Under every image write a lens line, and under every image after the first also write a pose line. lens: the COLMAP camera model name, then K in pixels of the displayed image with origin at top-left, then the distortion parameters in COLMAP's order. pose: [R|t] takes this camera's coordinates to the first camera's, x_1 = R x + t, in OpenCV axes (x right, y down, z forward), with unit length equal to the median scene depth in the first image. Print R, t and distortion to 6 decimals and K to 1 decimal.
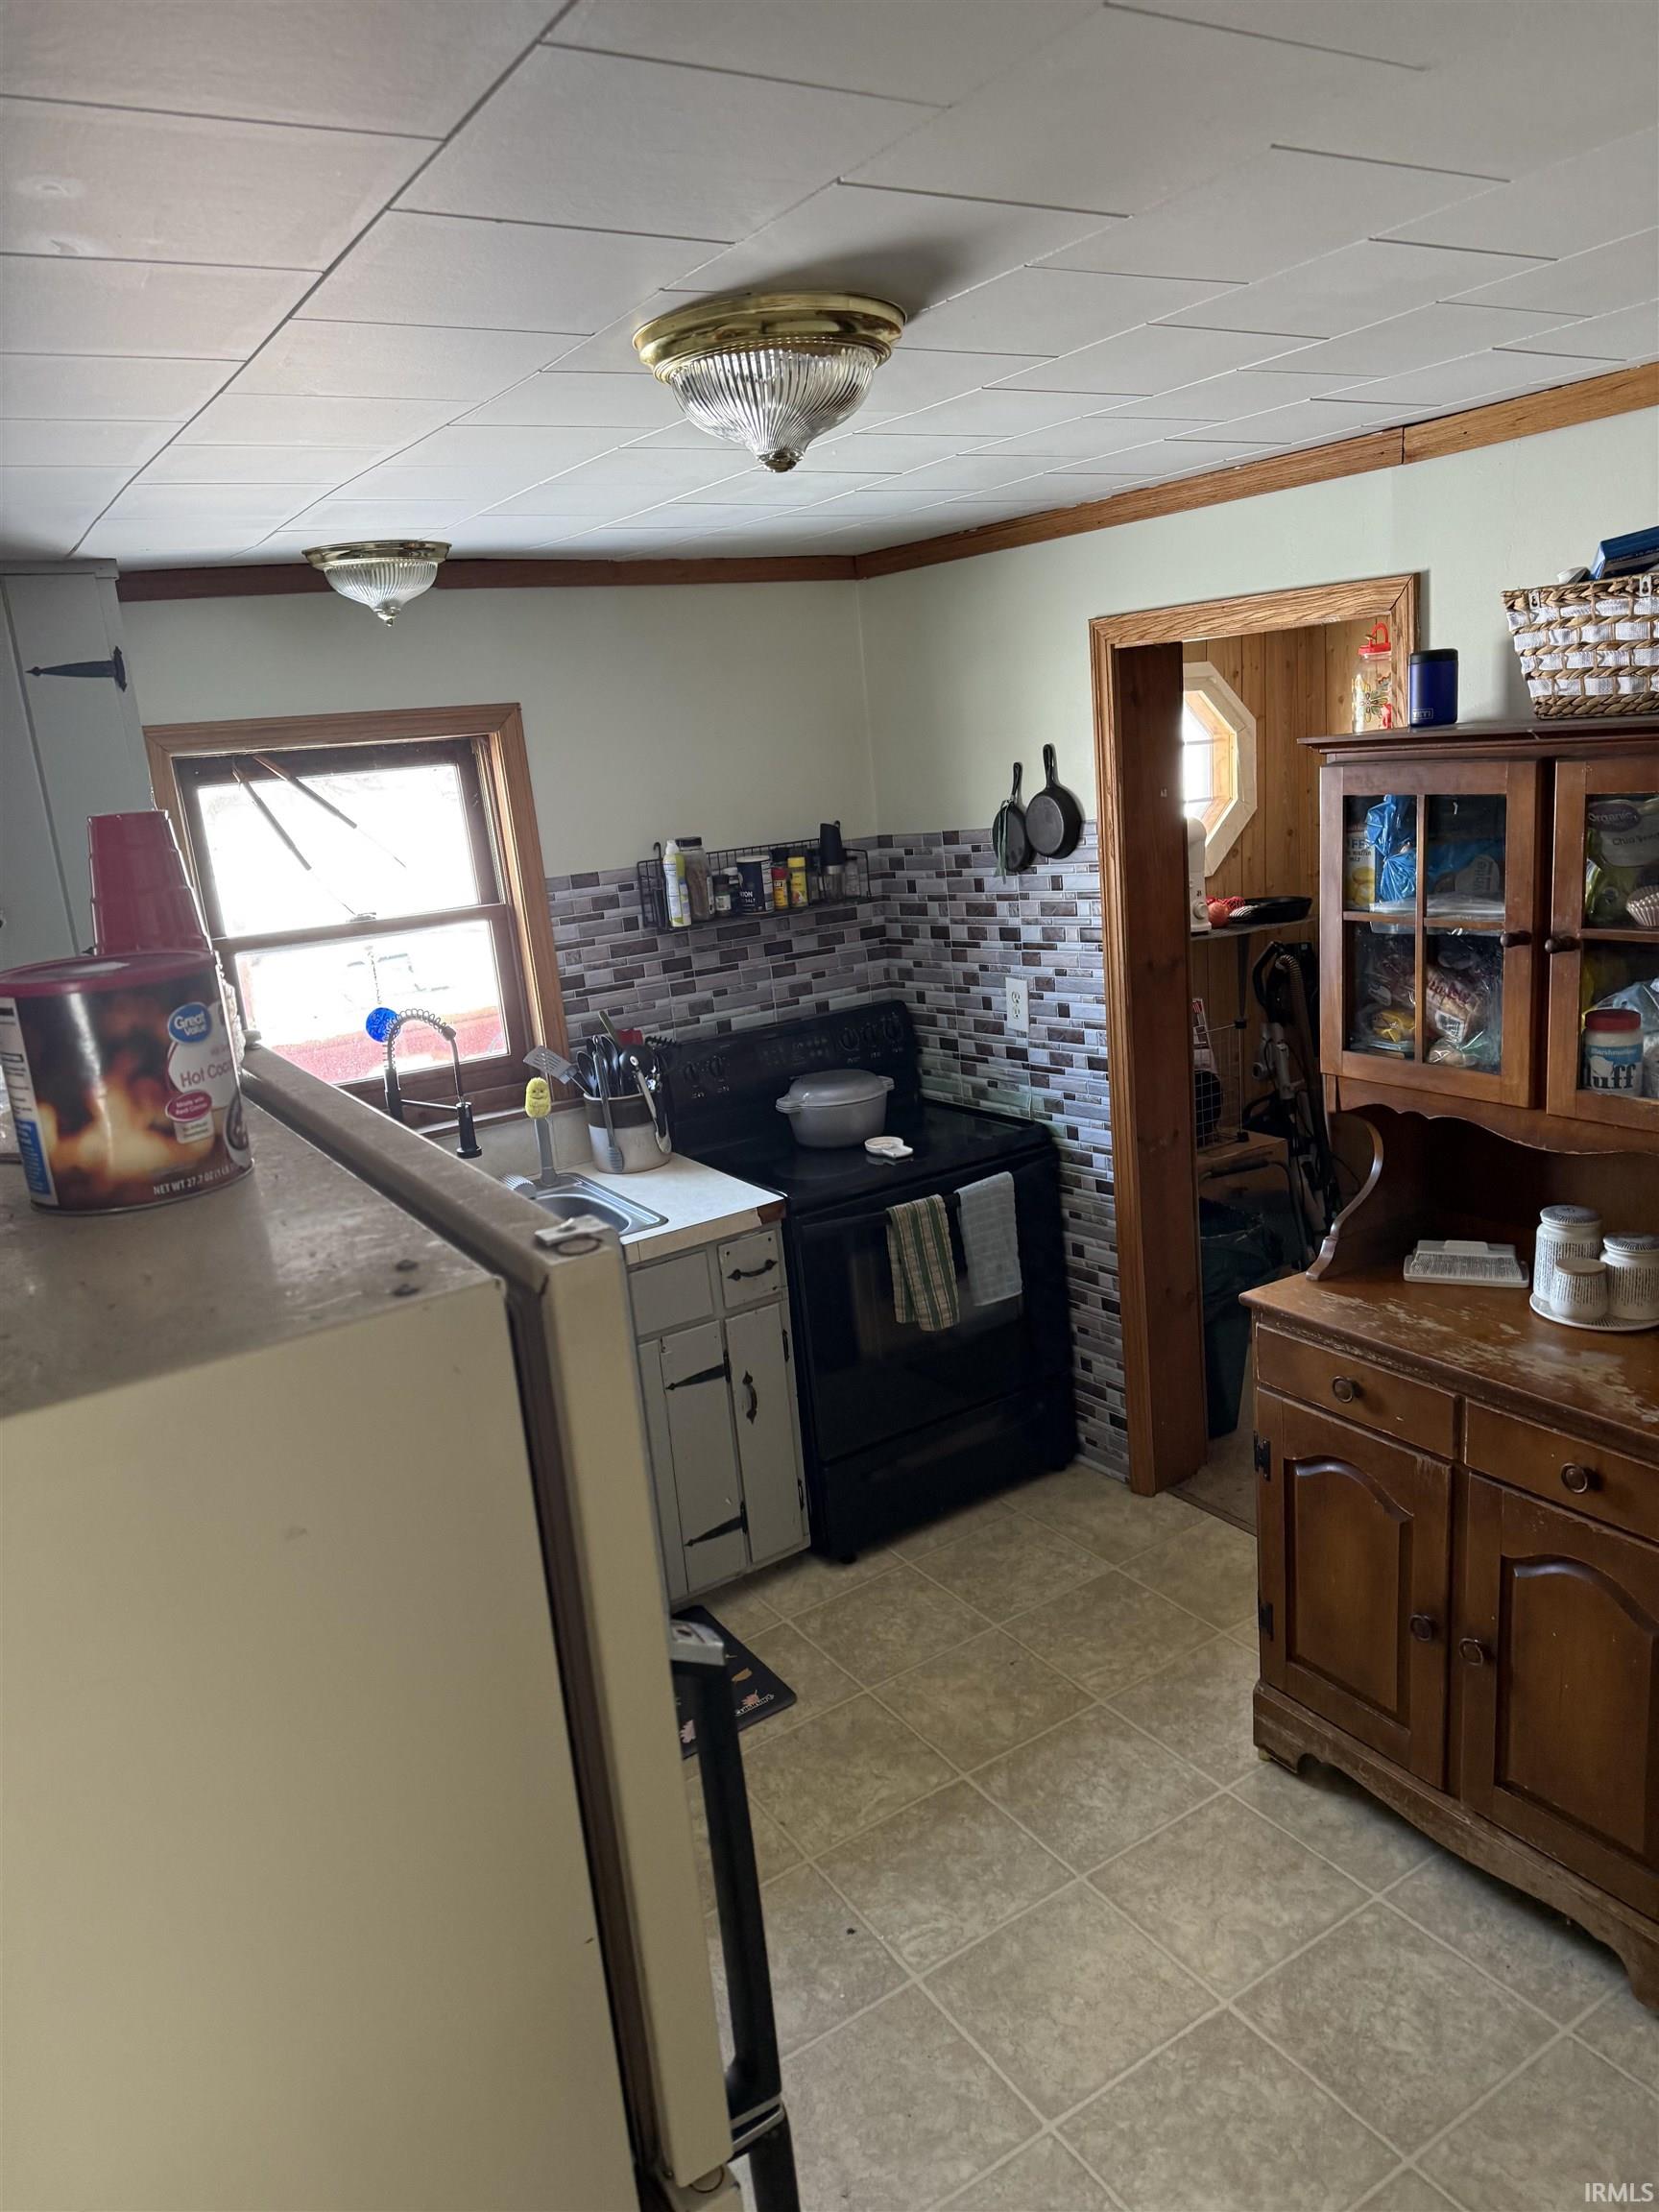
lens RADIAL K [[1542.7, 0, 842.3], [0, 1542.7, 1106.6], [0, 0, 1]] dist [0.169258, -0.309453]
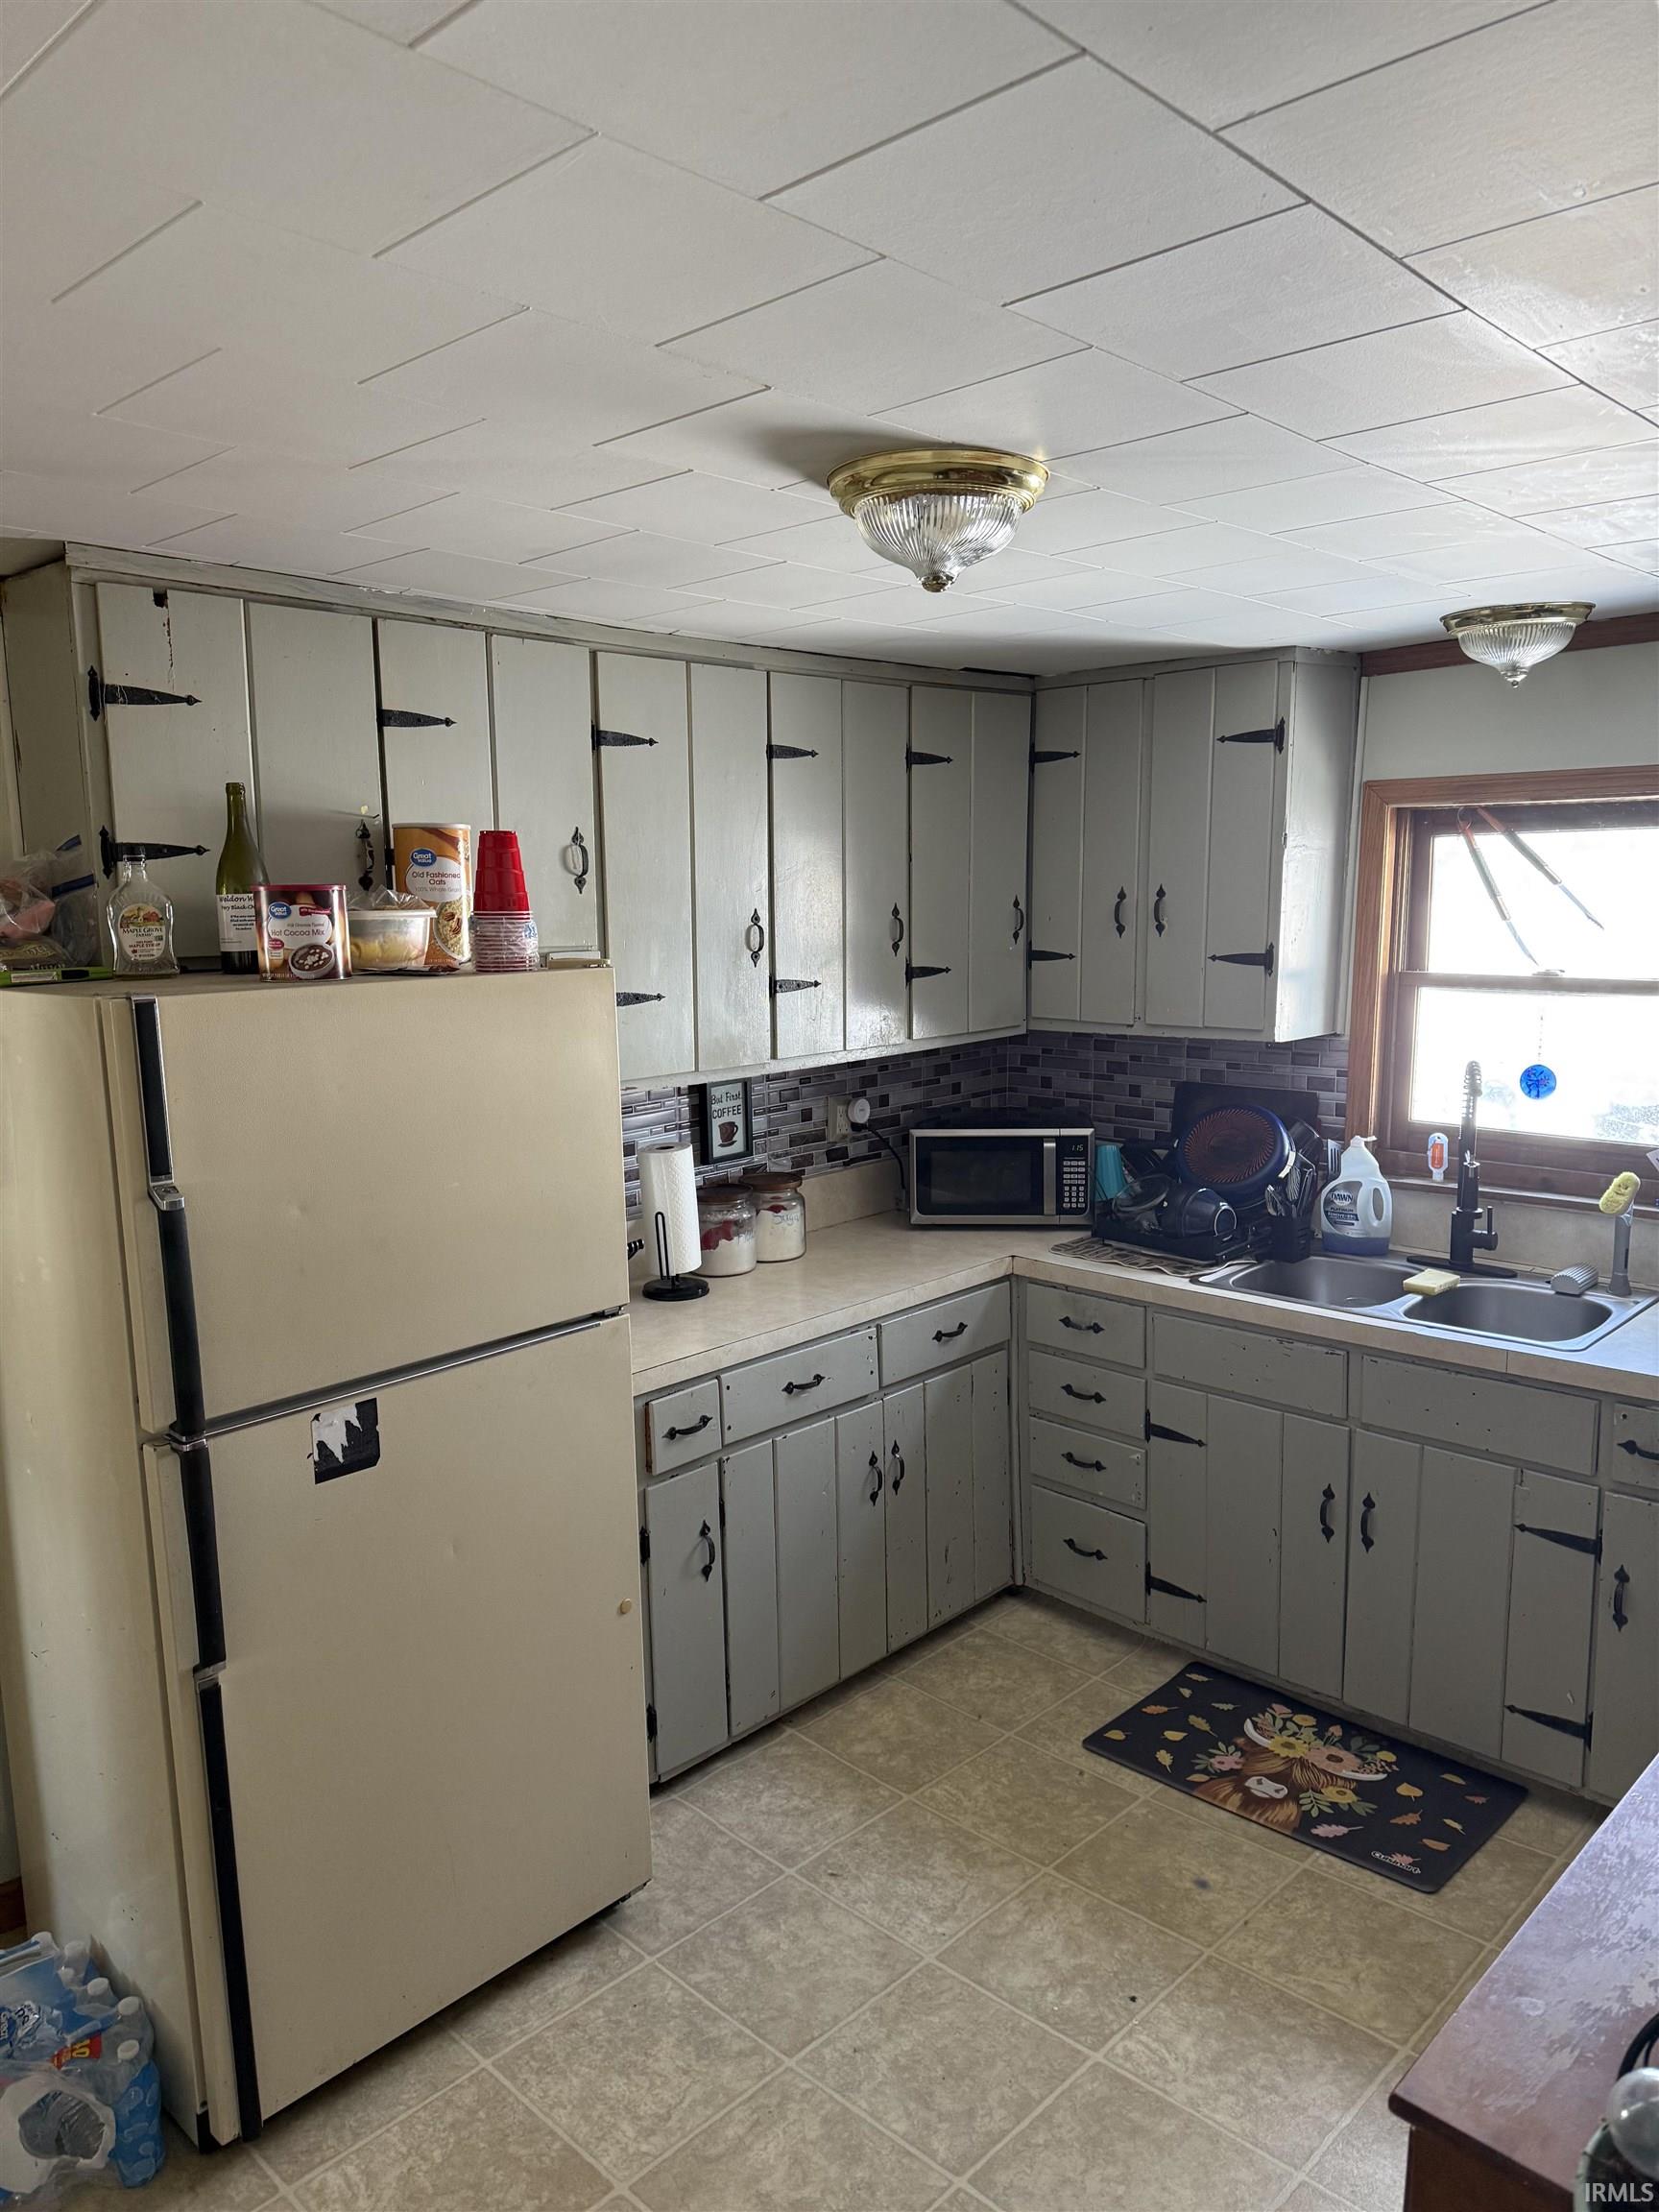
lens RADIAL K [[1542.7, 0, 842.3], [0, 1542.7, 1106.6], [0, 0, 1]] dist [0.169258, -0.309453]
pose [[0.253884, 0.223256, -0.941116, 0.574796], [-0.237248, 0.957647, 0.163175, -0.103024], [0.937687, 0.181850, 0.296098, 0.319584]]
